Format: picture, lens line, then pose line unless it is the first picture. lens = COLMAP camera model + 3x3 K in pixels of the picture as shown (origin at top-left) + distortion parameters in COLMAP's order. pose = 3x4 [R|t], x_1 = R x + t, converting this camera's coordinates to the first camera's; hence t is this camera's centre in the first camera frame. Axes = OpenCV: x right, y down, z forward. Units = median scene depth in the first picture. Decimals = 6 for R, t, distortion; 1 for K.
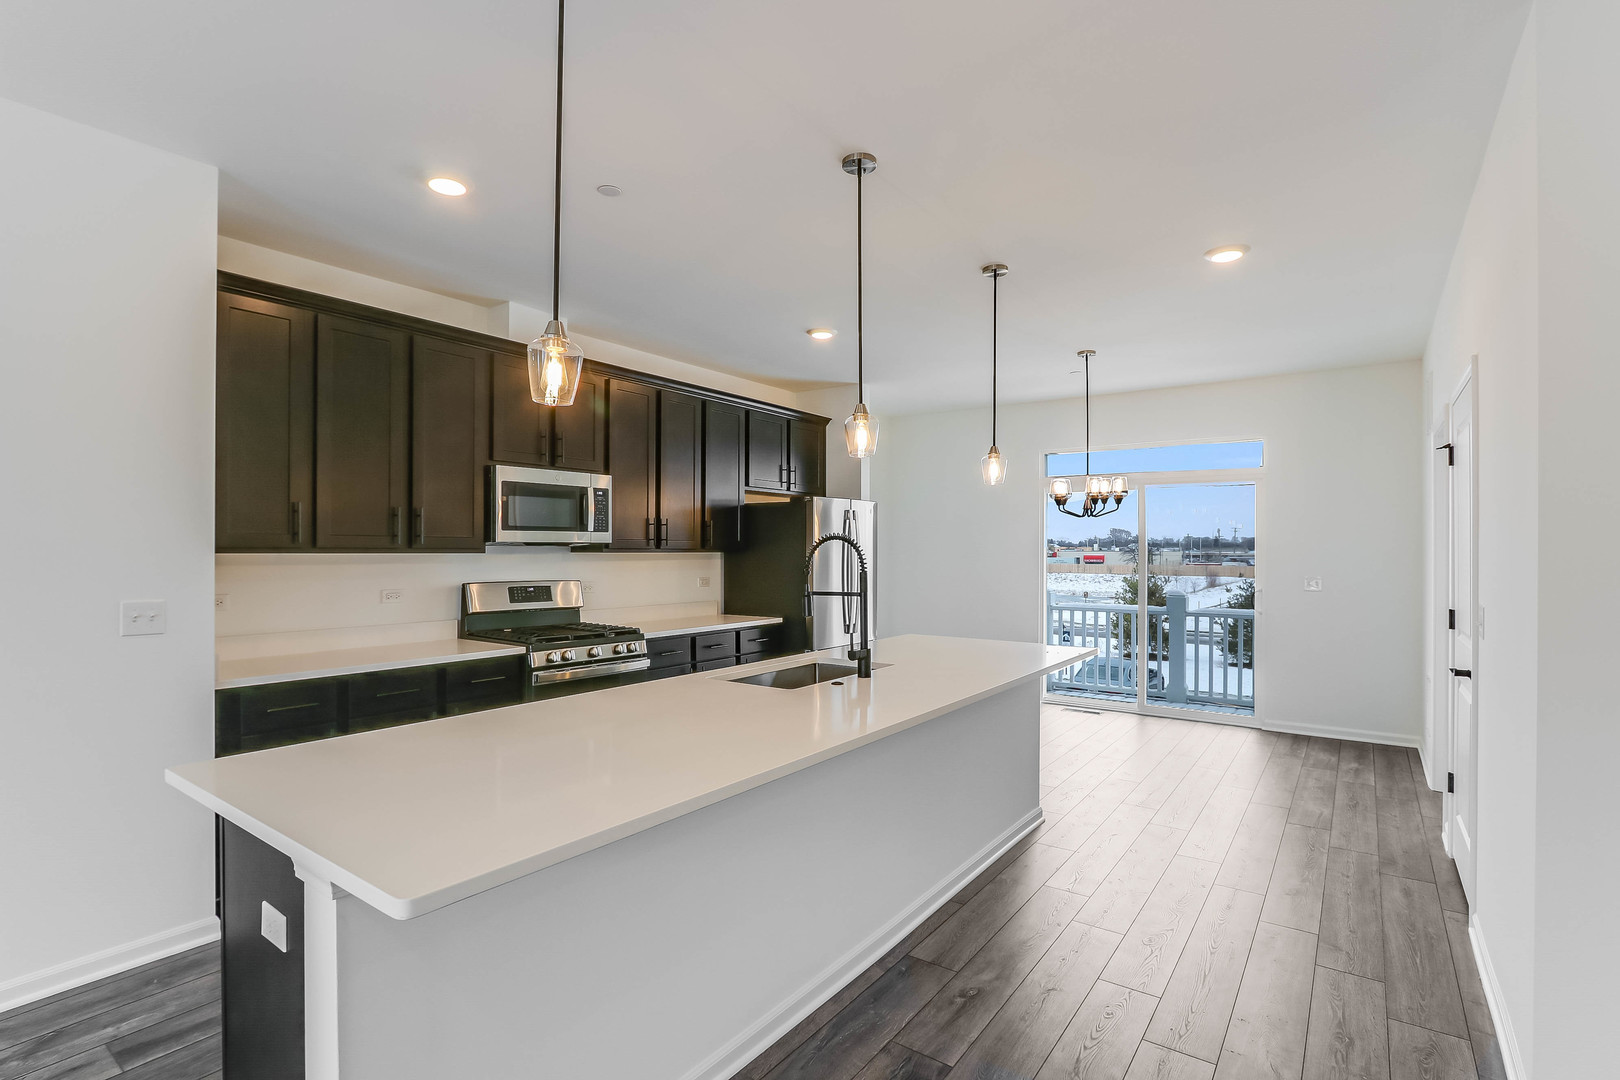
lens RADIAL K [[786.7, 0, 786.5], [0, 786.7, 551.8], [0, 0, 1]] dist [-0.022096, 0.004314]
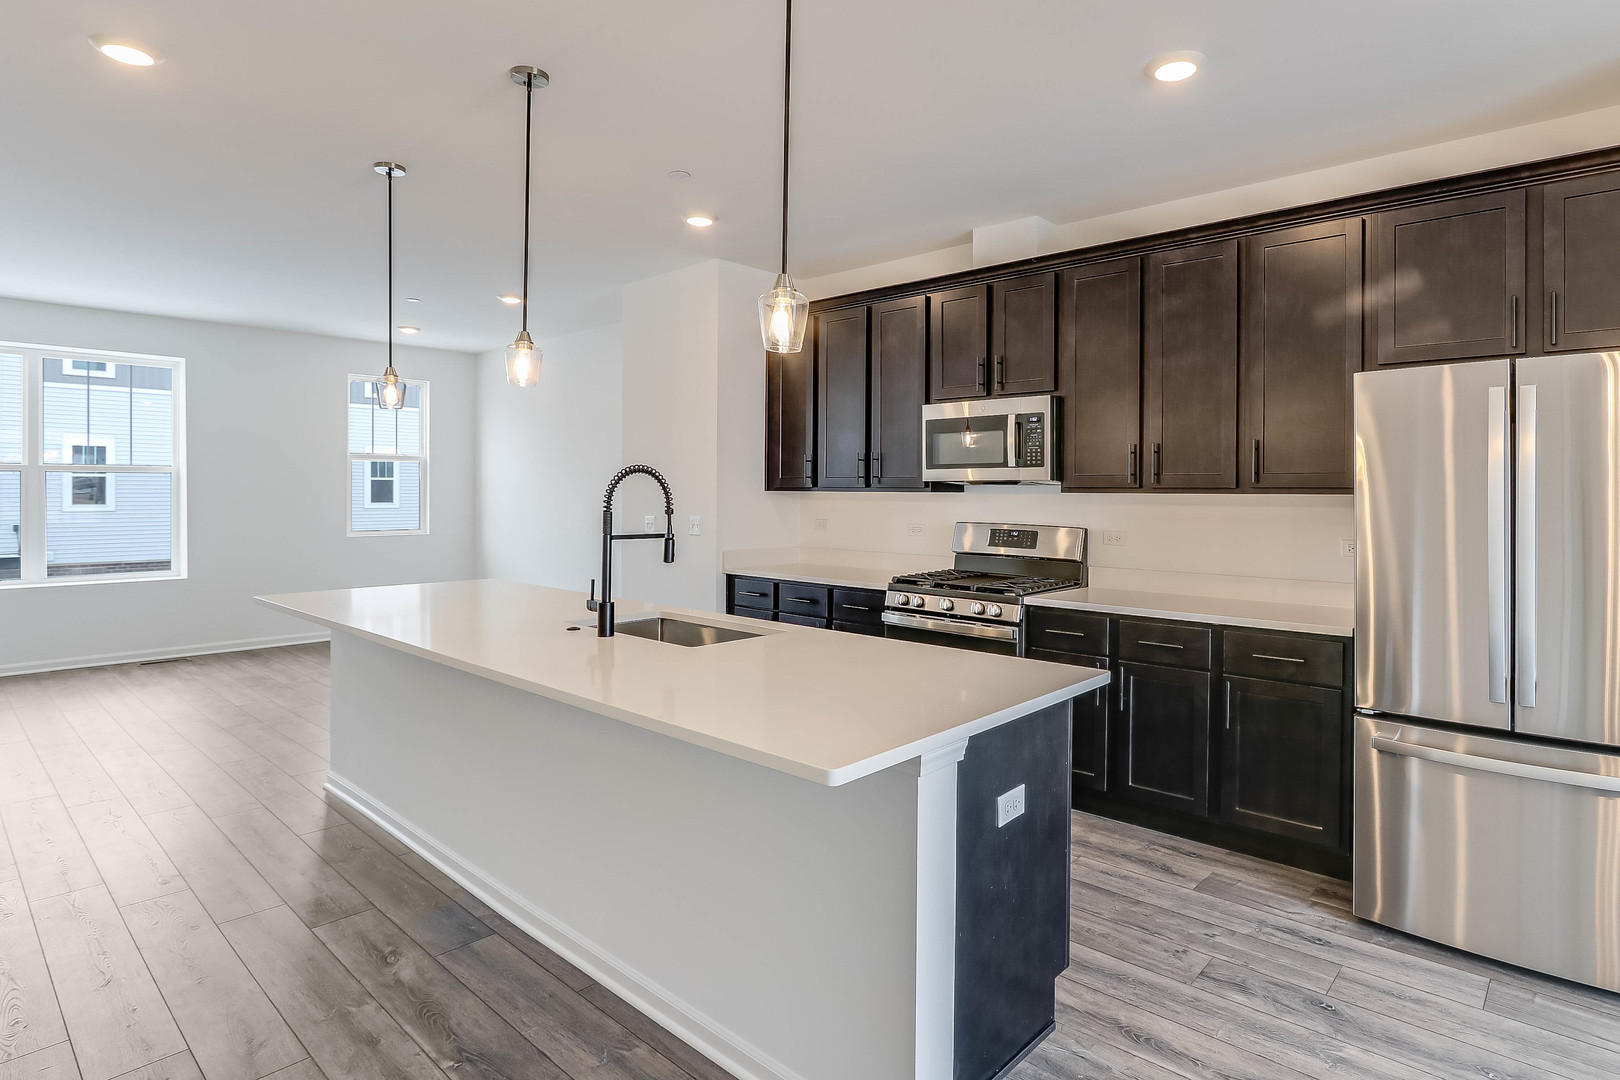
lens RADIAL K [[822.5, 0, 837.3], [0, 822.5, 502.8], [0, 0, 1]] dist [-0.021426, 0.003137]
pose [[-0.064414, 0.014596, -0.997816, 0.620053], [-0.007802, 0.999855, 0.015129, 0.000044], [0.997893, 0.008759, -0.064291, 0.845673]]
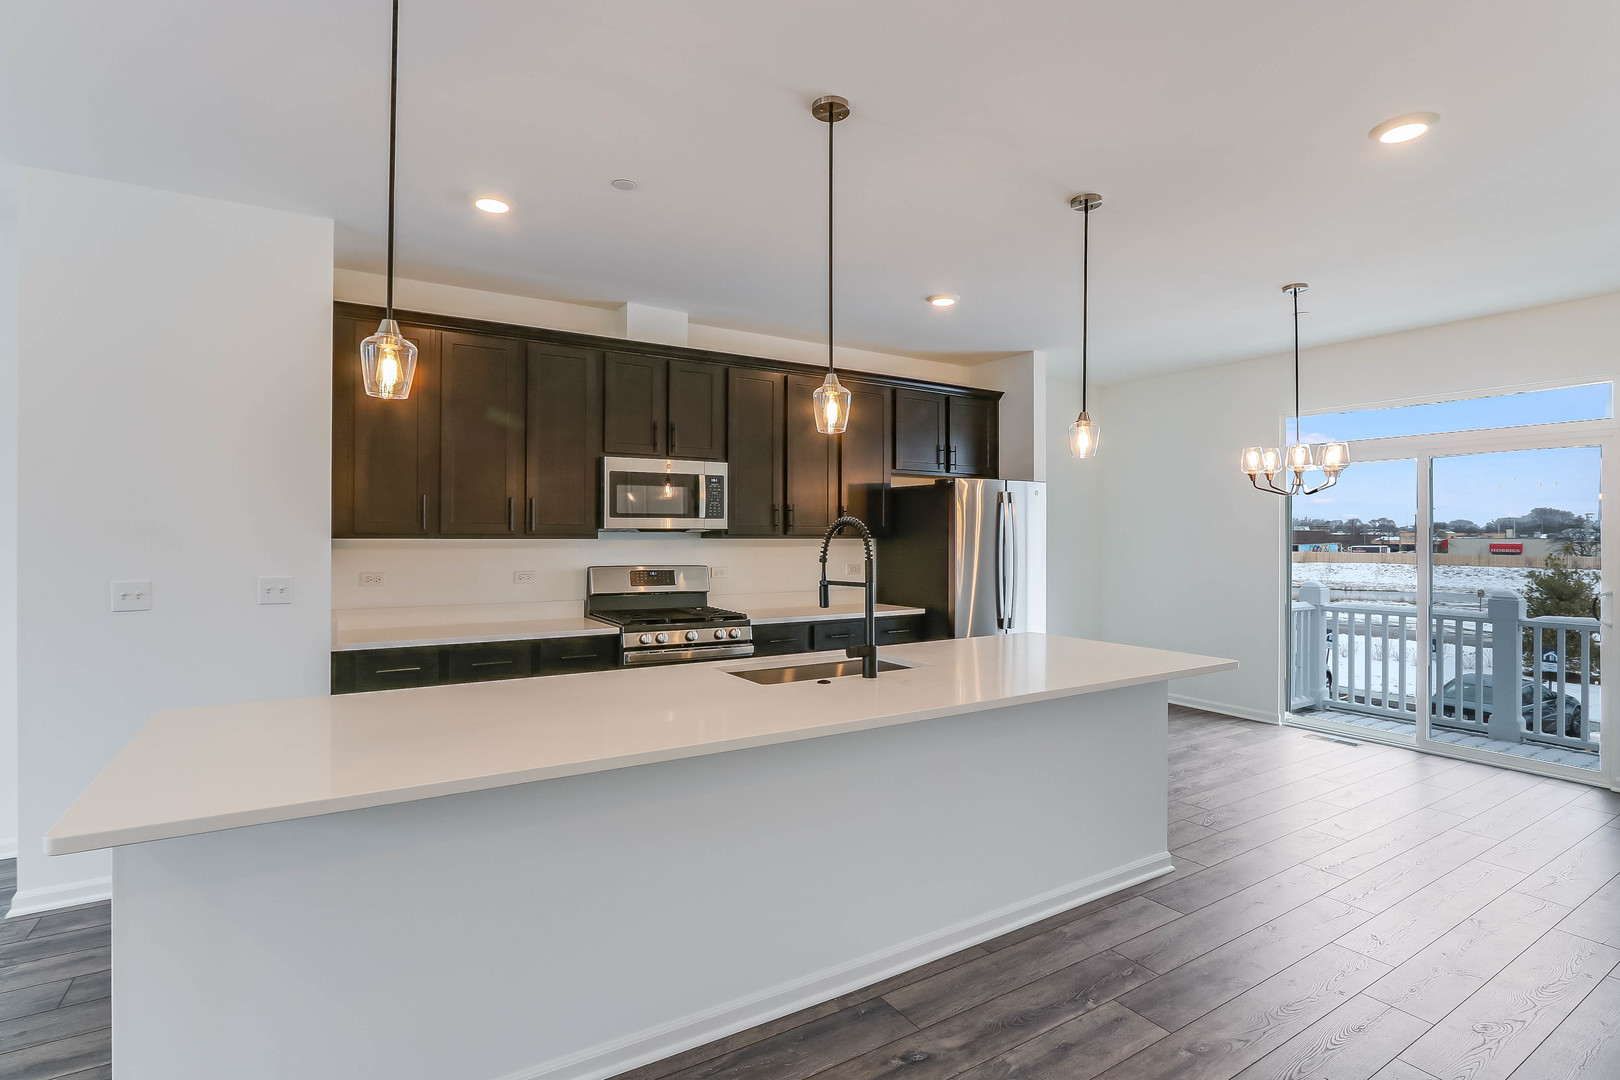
lens RADIAL K [[786.7, 0, 774.2], [0, 786.7, 535.8], [0, 0, 1]] dist [-0.022096, 0.004314]
pose [[0.925390, 0.000035, -0.379017, 0.220528], [-0.001262, 0.999995, -0.002989, 0.000296], [0.379015, 0.003245, 0.925385, 0.082953]]
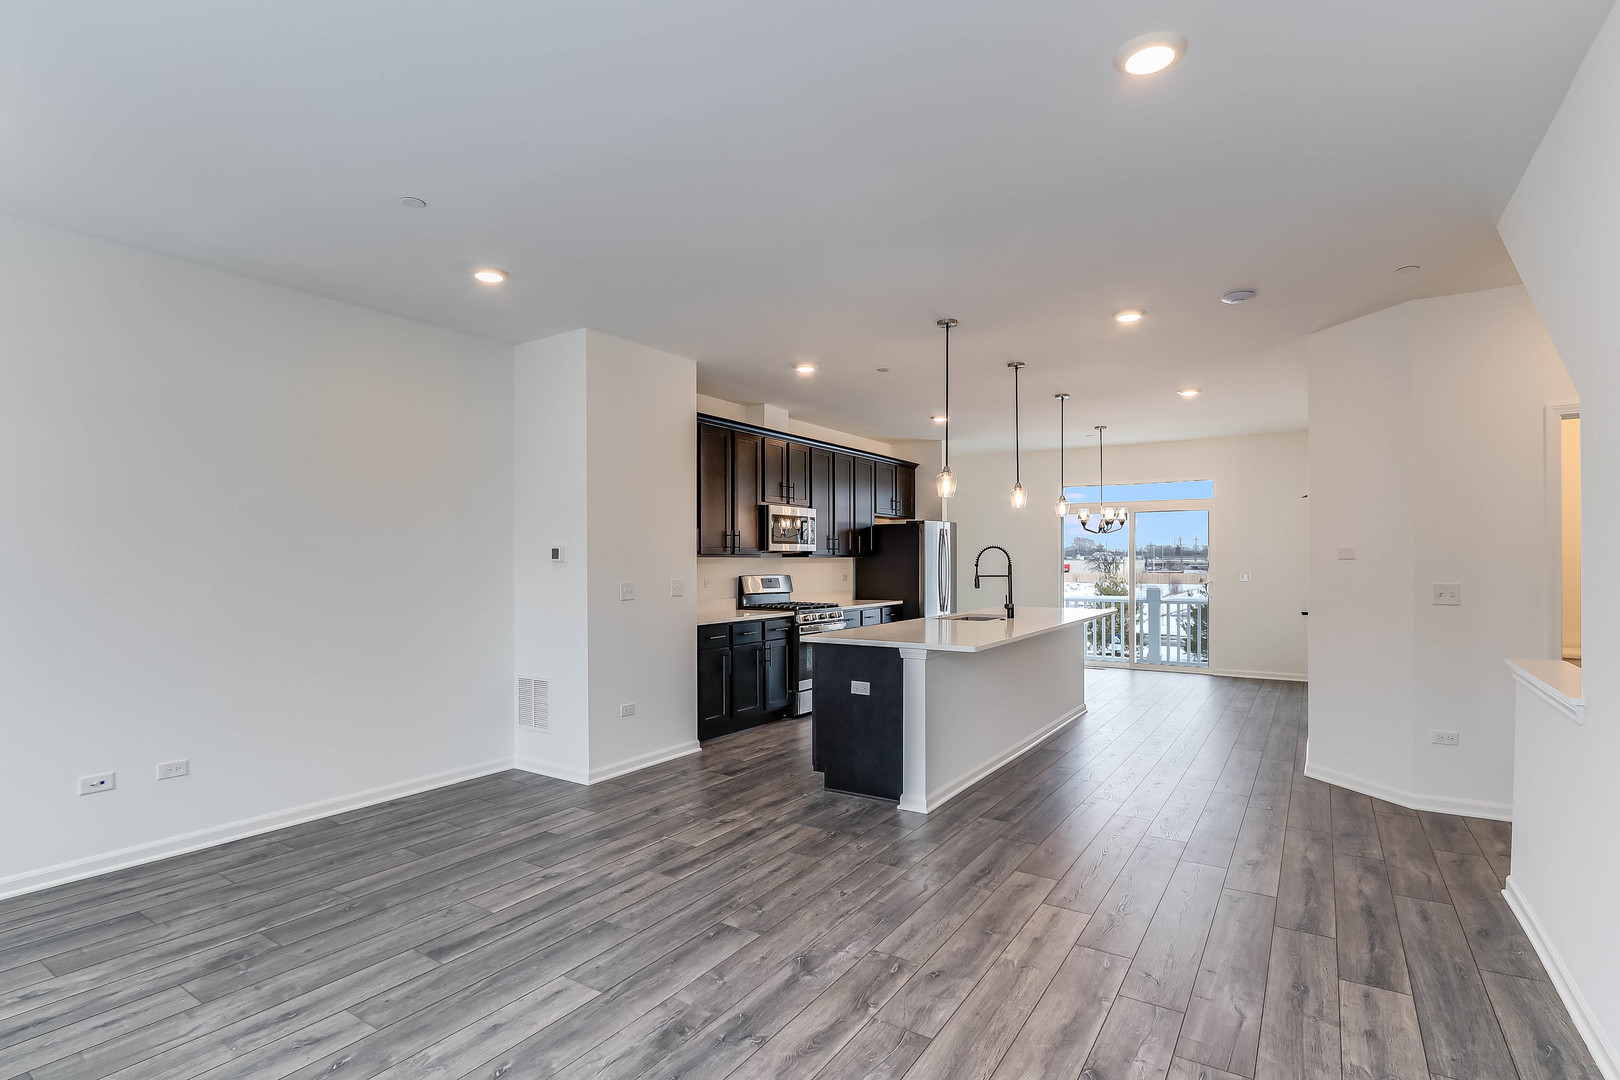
lens RADIAL K [[822.5, 0, 793.7], [0, 822.5, 540.8], [0, 0, 1]] dist [-0.021426, 0.003137]
pose [[0.997943, -0.003203, 0.064025, -0.376393], [0.004889, 0.999645, -0.026184, 0.011889], [-0.063918, 0.026443, 0.997605, -0.667958]]
